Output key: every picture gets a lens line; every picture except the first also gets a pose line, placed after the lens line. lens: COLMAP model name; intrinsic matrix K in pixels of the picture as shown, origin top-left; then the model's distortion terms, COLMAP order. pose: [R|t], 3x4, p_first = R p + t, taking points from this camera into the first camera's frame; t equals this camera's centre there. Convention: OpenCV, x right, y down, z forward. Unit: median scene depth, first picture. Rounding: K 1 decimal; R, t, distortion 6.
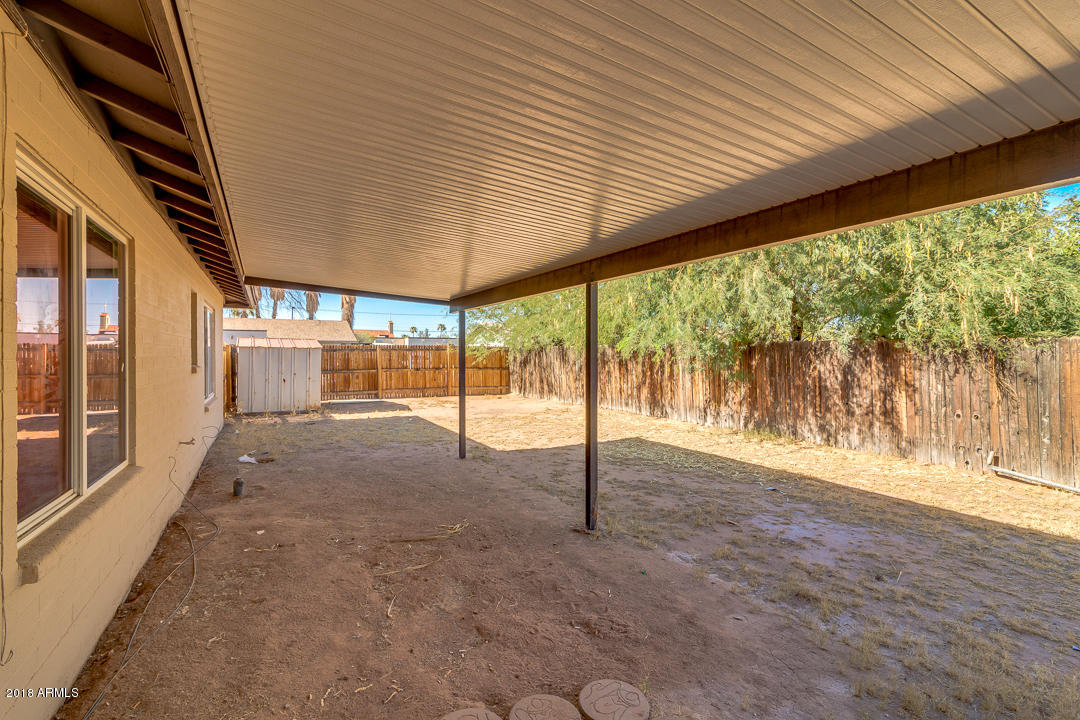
lens RADIAL K [[515.0, 0, 533.7], [0, 515.0, 354.5], [0, 0, 1]] dist [-0.001361, -0.000639]
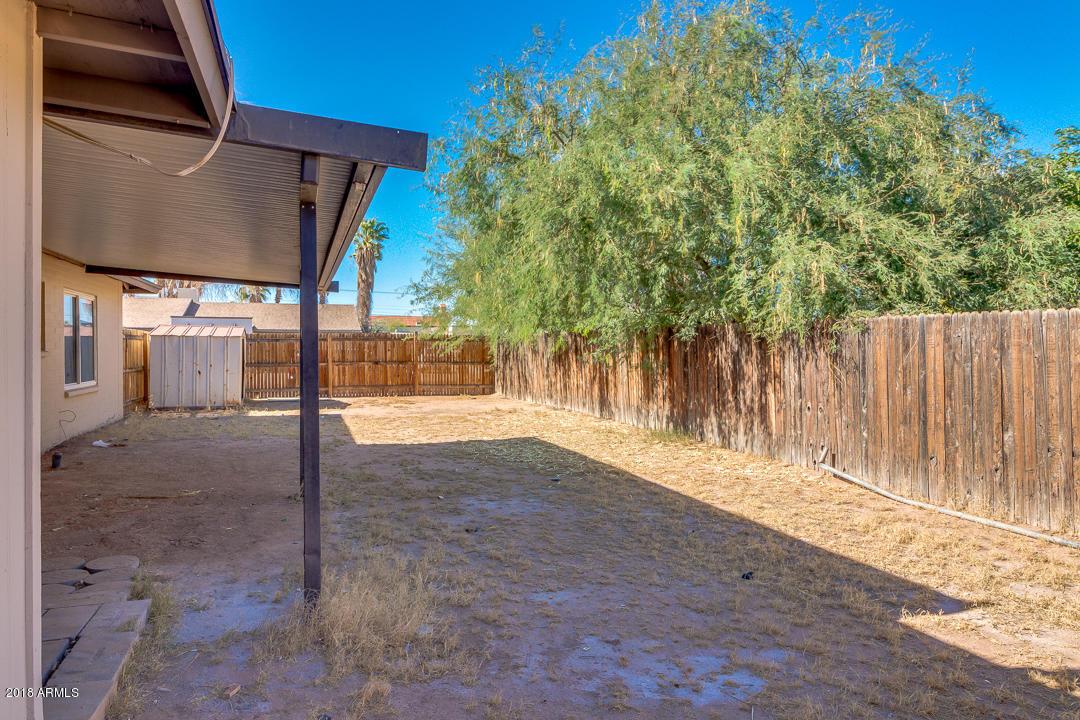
lens RADIAL K [[720.5, 0, 537.0], [0, 720.5, 330.2], [0, 0, 1]] dist [-0.002547, -0.002379]
pose [[0.987012, -0.004070, -0.160594, 0.331555], [-0.000196, 0.999648, -0.026540, 0.010316], [0.160645, 0.026227, 0.986664, -0.171728]]
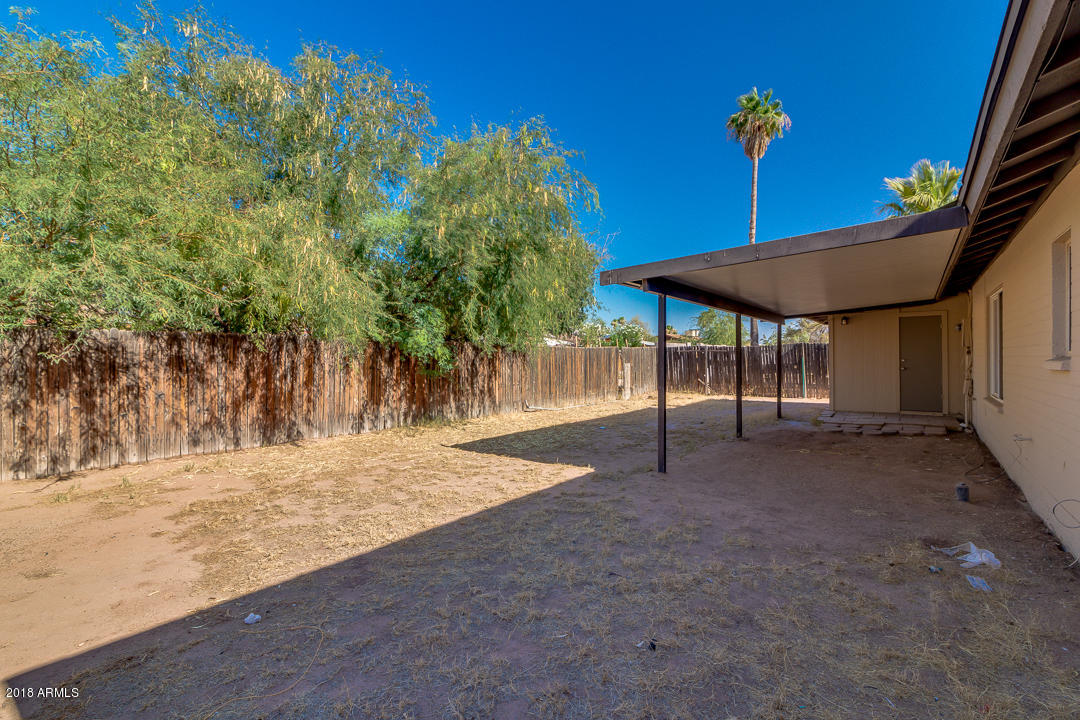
lens RADIAL K [[515.0, 0, 533.7], [0, 515.0, 354.5], [0, 0, 1]] dist [-0.001361, -0.000639]
pose [[-0.439307, 0.008219, 0.898299, -0.536772], [0.007464, 0.999957, -0.005499, 0.010321], [-0.898306, 0.004289, -0.439350, 1.036214]]
